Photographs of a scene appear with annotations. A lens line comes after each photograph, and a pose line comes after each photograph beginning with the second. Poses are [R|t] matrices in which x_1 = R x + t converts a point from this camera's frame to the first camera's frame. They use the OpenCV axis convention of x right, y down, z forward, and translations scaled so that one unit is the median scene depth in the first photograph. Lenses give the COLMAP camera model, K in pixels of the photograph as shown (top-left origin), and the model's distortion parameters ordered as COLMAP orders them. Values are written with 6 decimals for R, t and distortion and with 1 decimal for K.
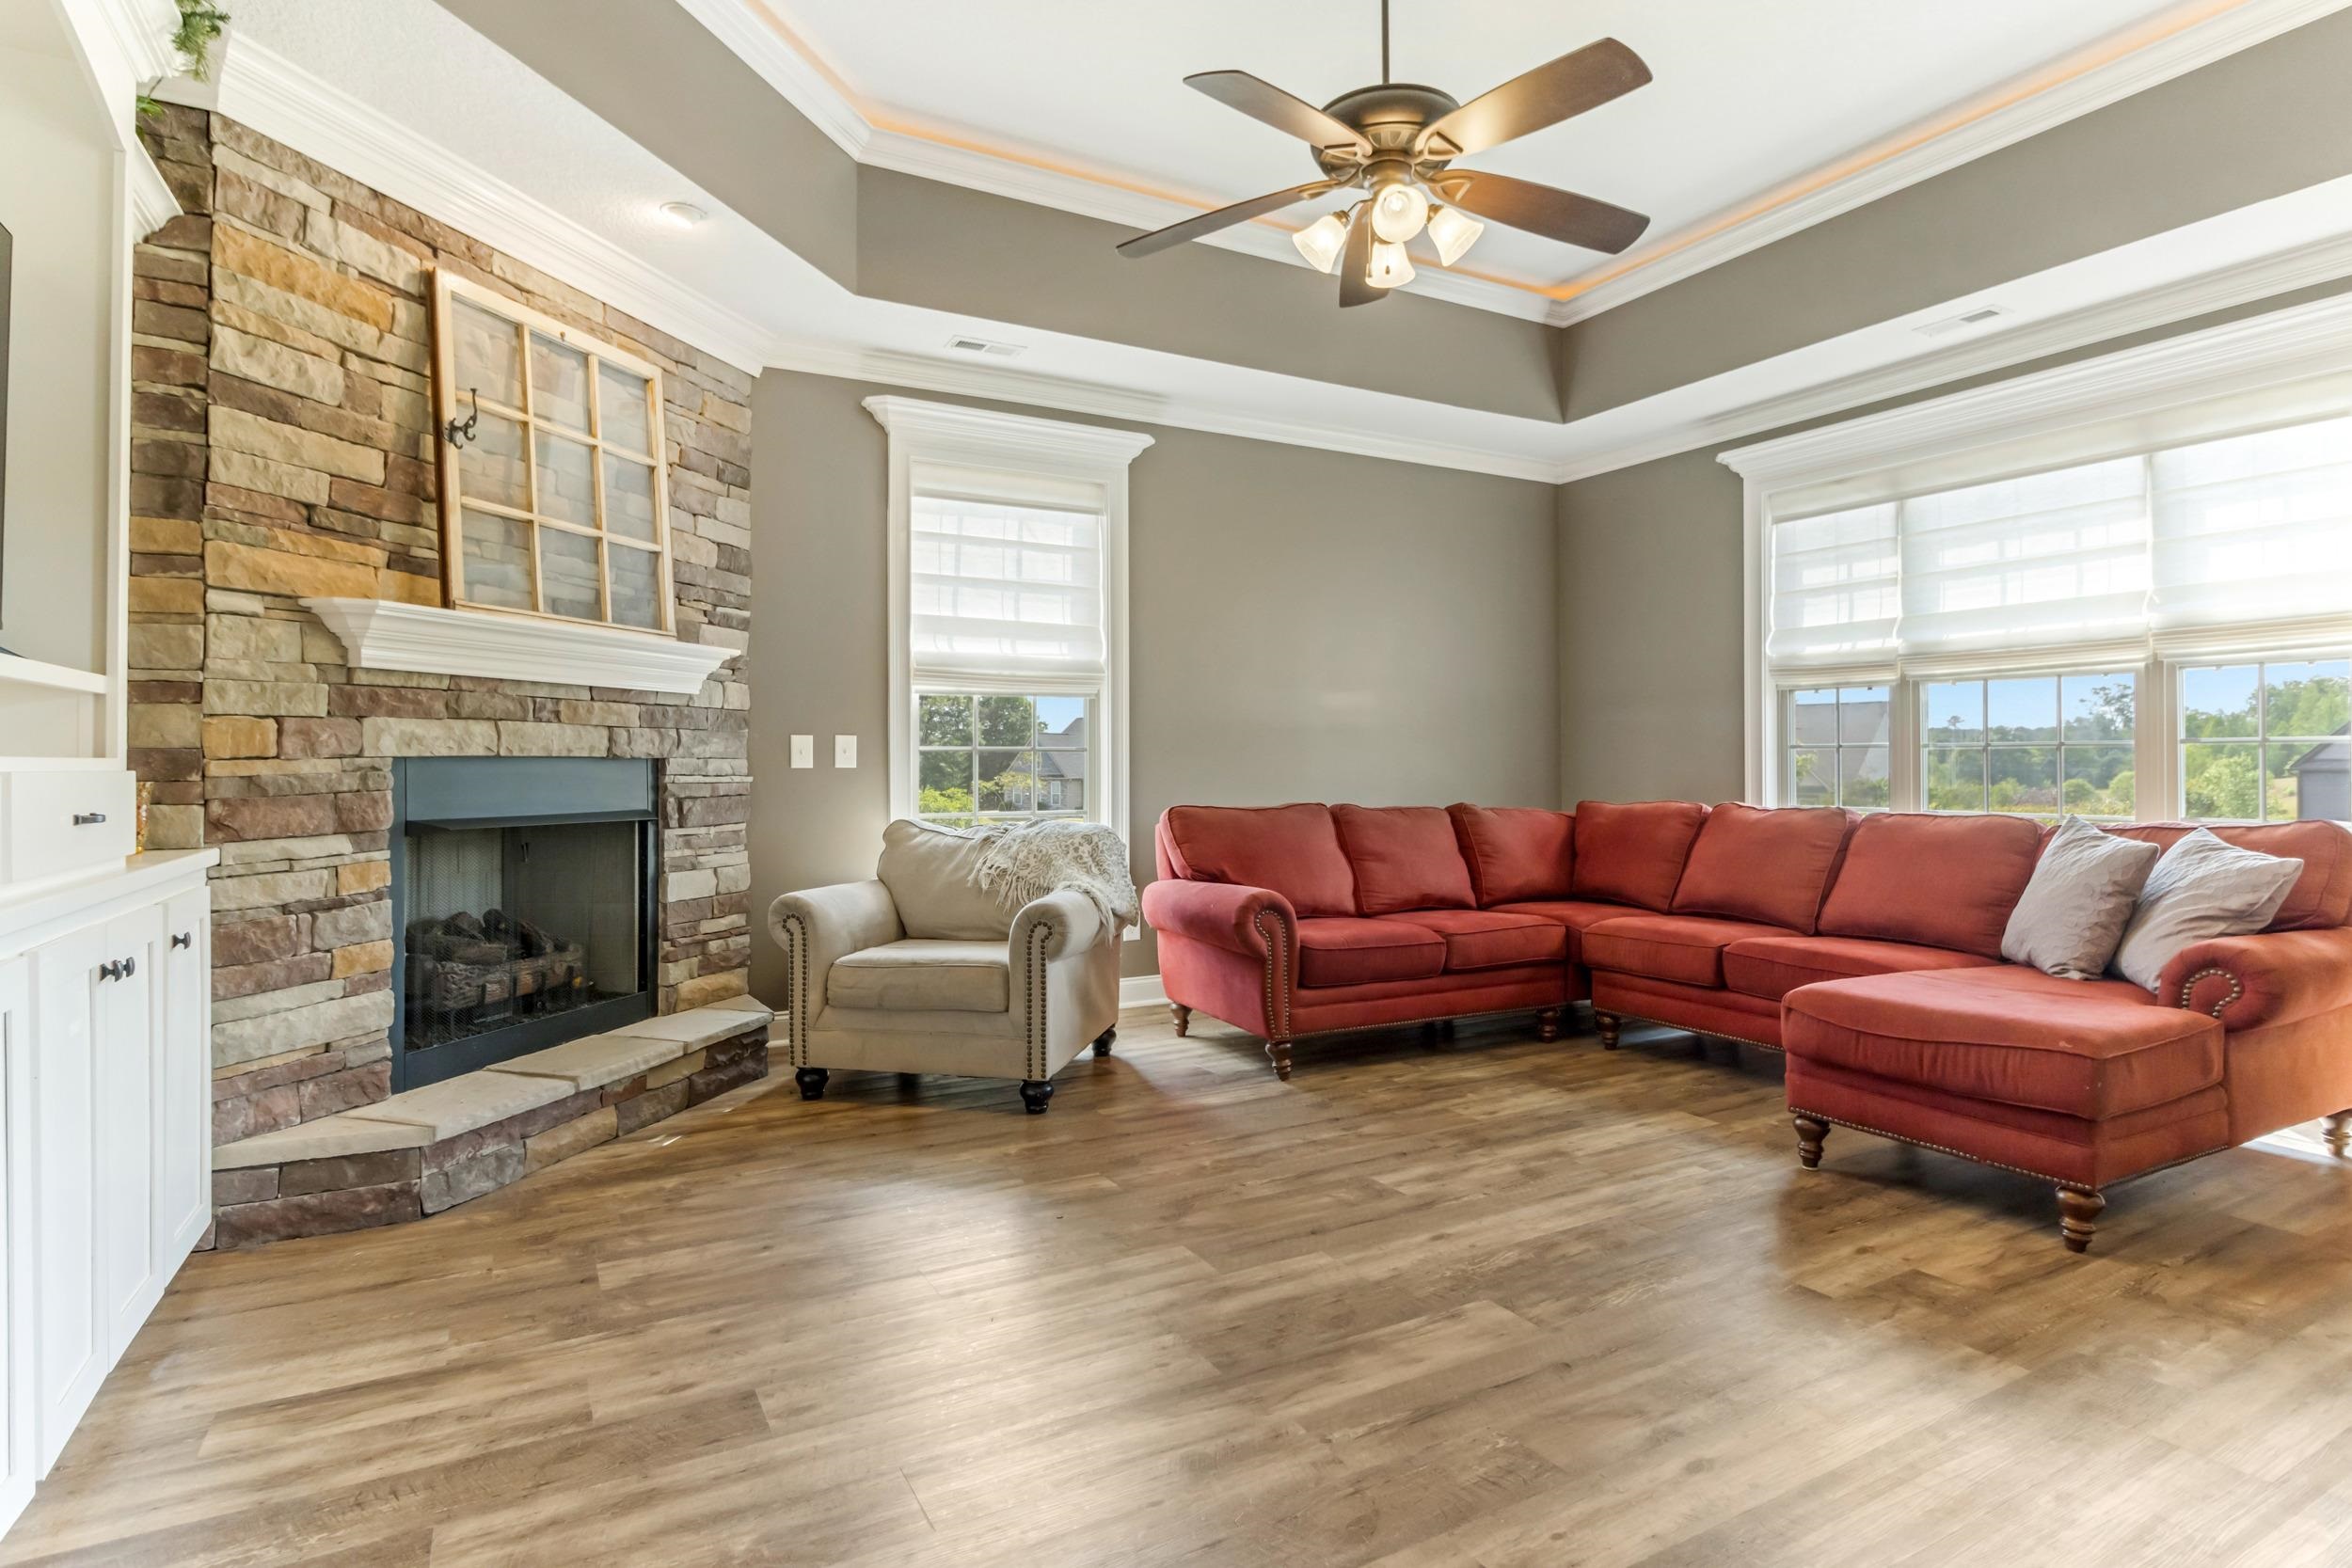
lens RADIAL K [[1203.8, 0, 1170.1], [0, 1203.8, 755.6], [0, 0, 1]] dist [-0.008000, -0.001211]
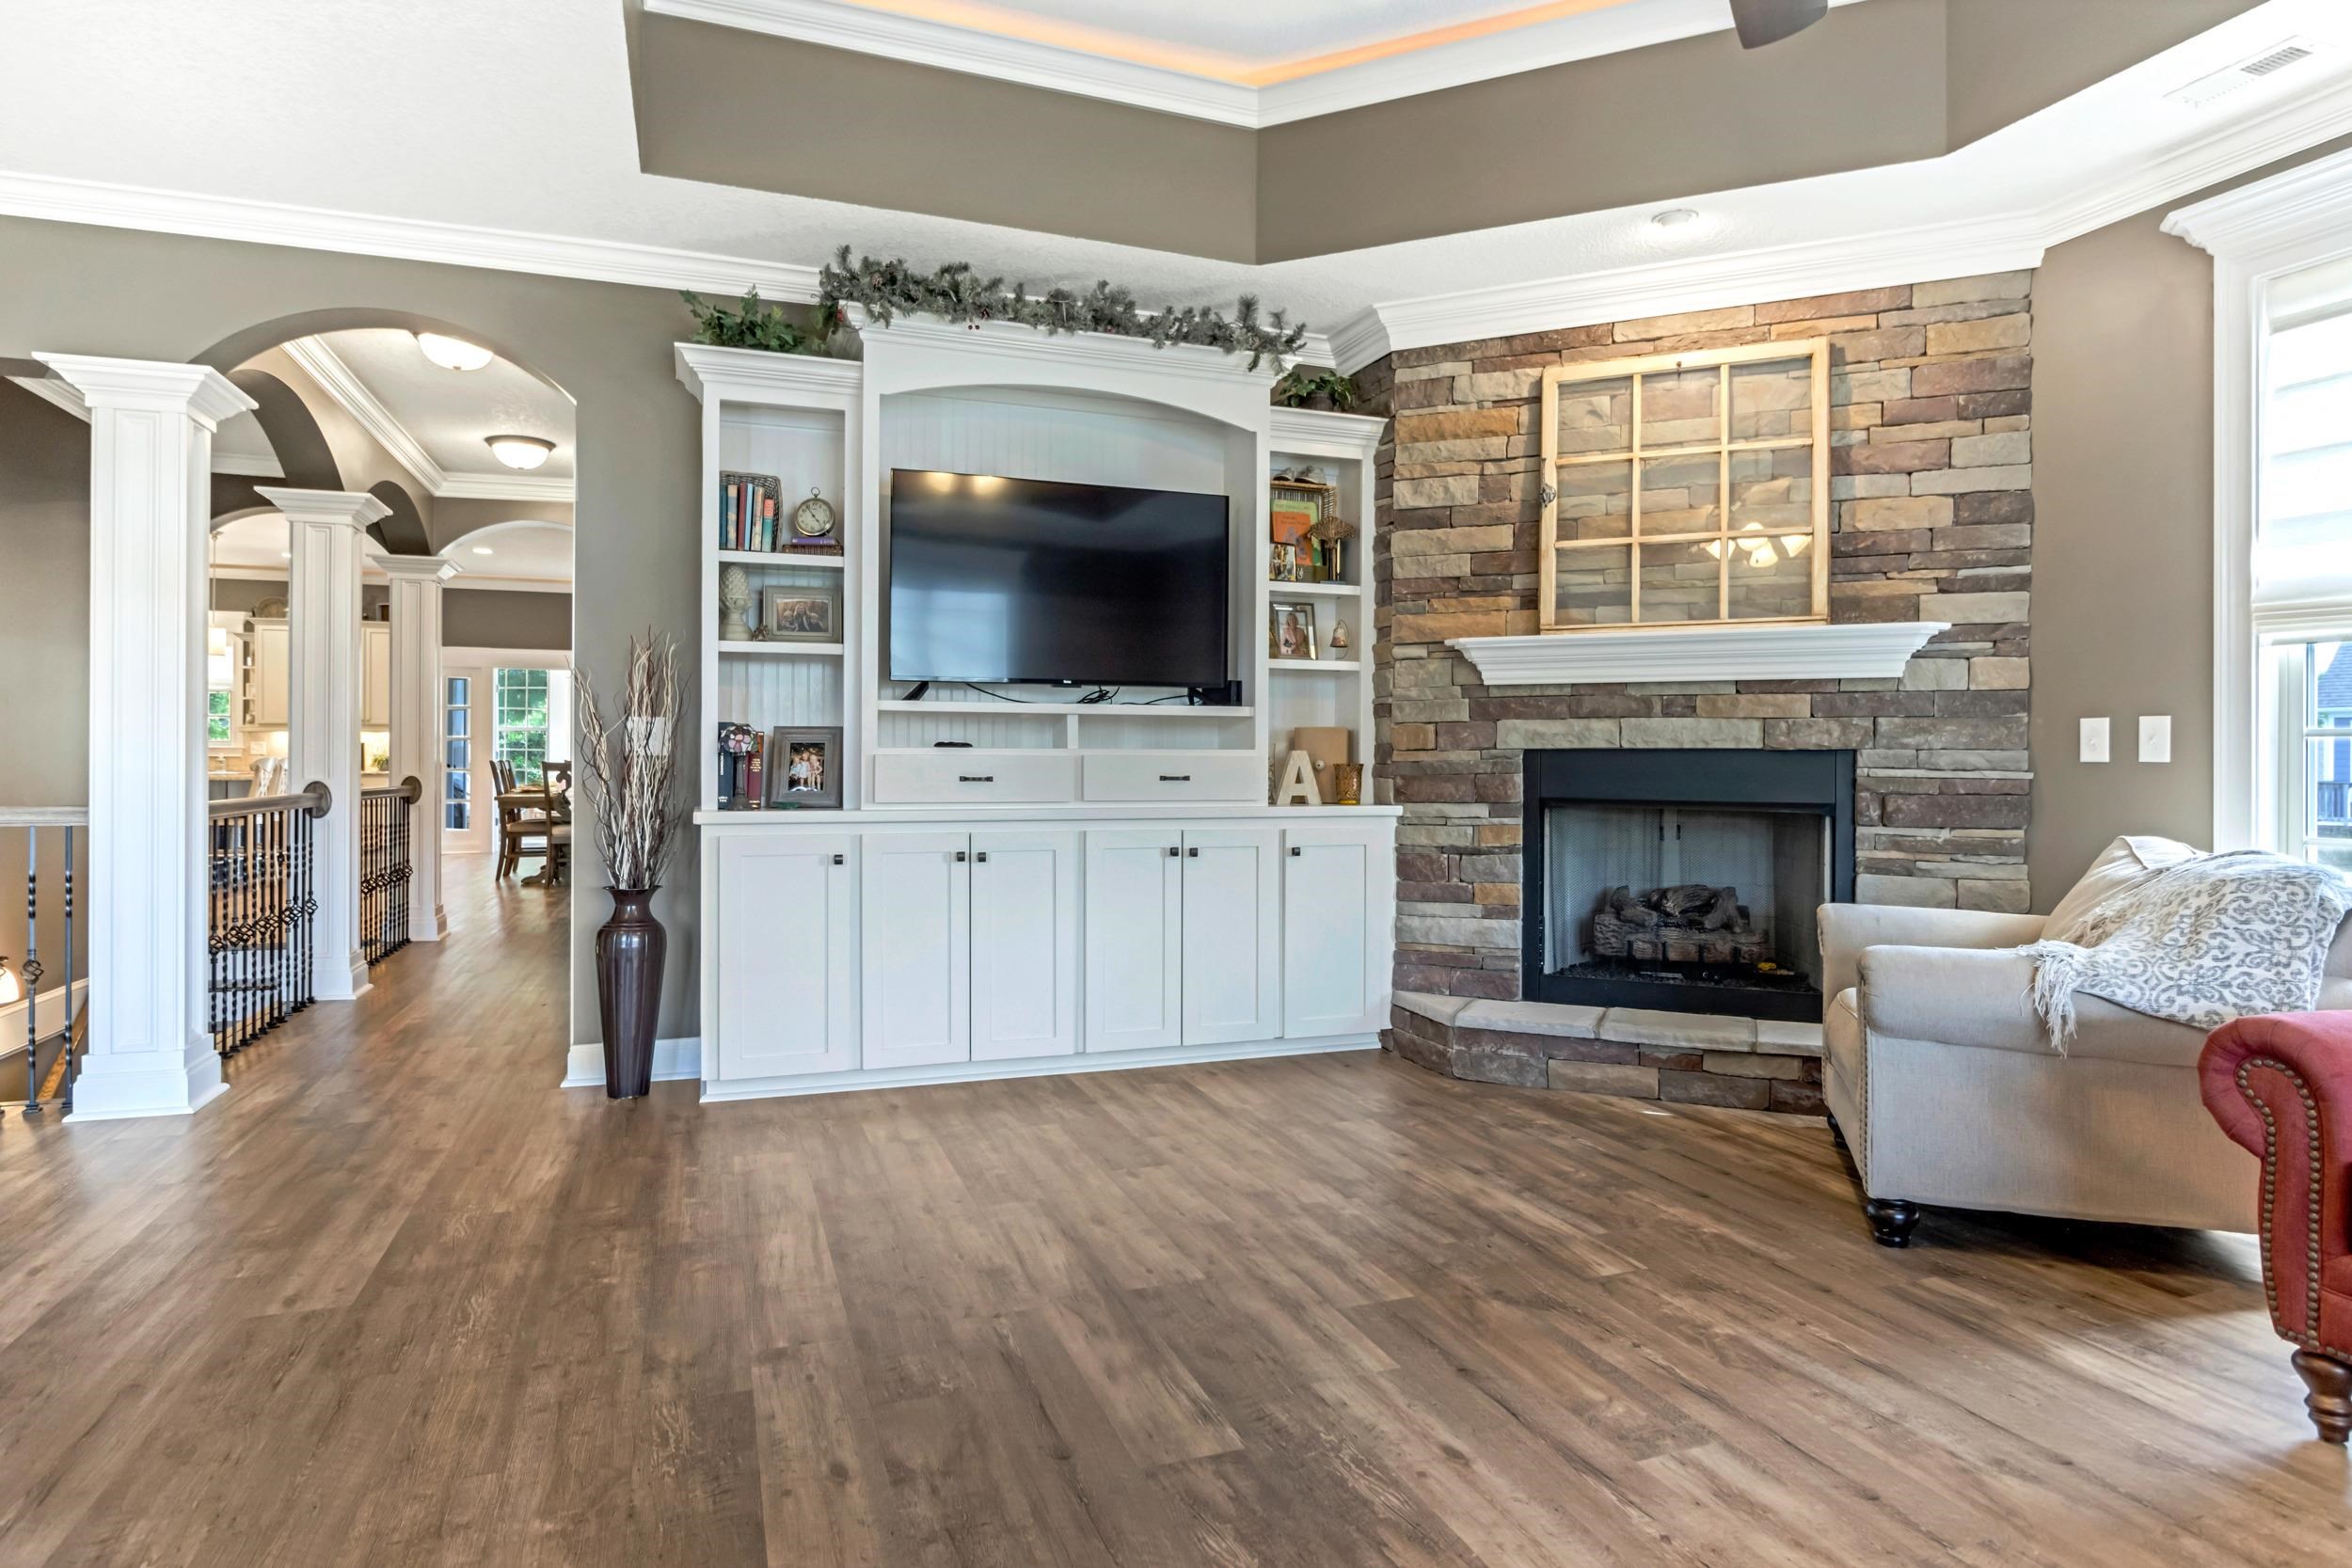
lens RADIAL K [[1274.0, 0, 1176.2], [0, 1274.0, 752.2], [0, 0, 1]] dist [-0.013401, -0.000140]
pose [[-0.139690, -0.002786, -0.990191, 0.814509], [0.001997, 0.999993, -0.003095, 0.008534], [0.990193, -0.002409, -0.139684, 0.811711]]
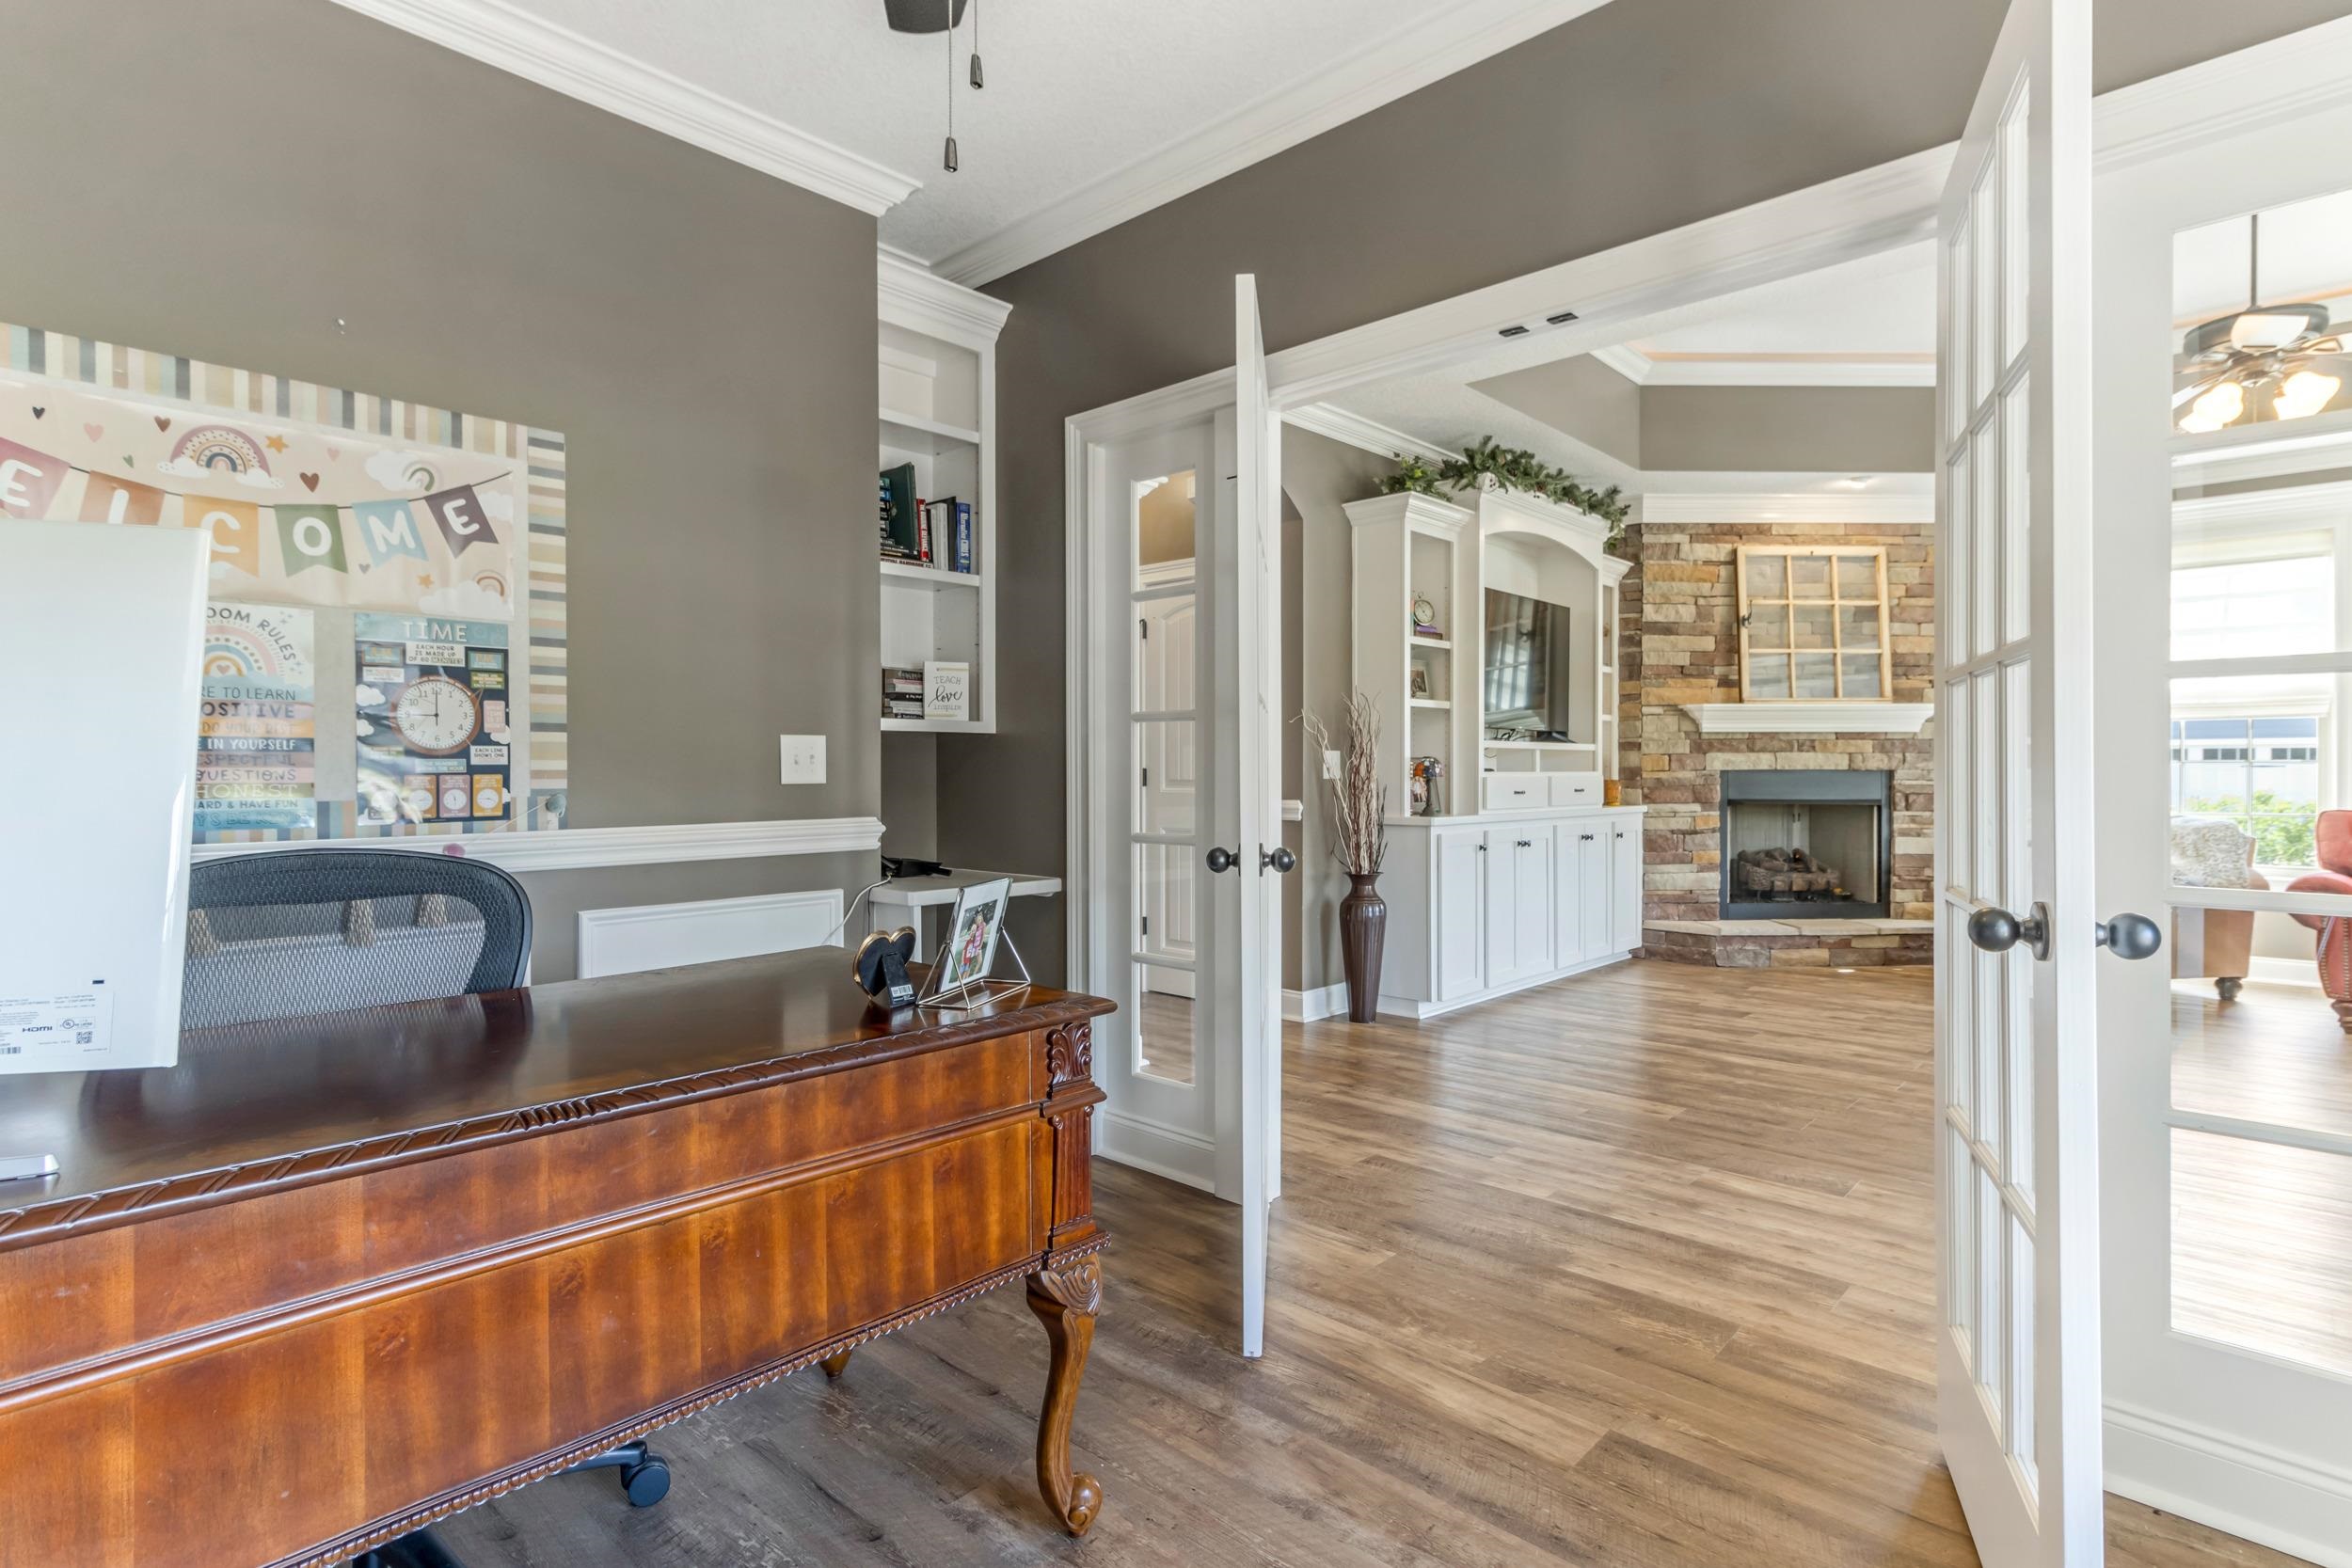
lens RADIAL K [[1134.7, 0, 1171.2], [0, 1134.7, 770.3], [0, 0, 1]] dist [-0.000929, 0.000357]
pose [[0.305608, 0.001211, -0.952157, 1.065130], [0.005674, 0.999979, 0.003093, -0.010992], [0.952141, -0.006347, 0.305595, -0.634082]]
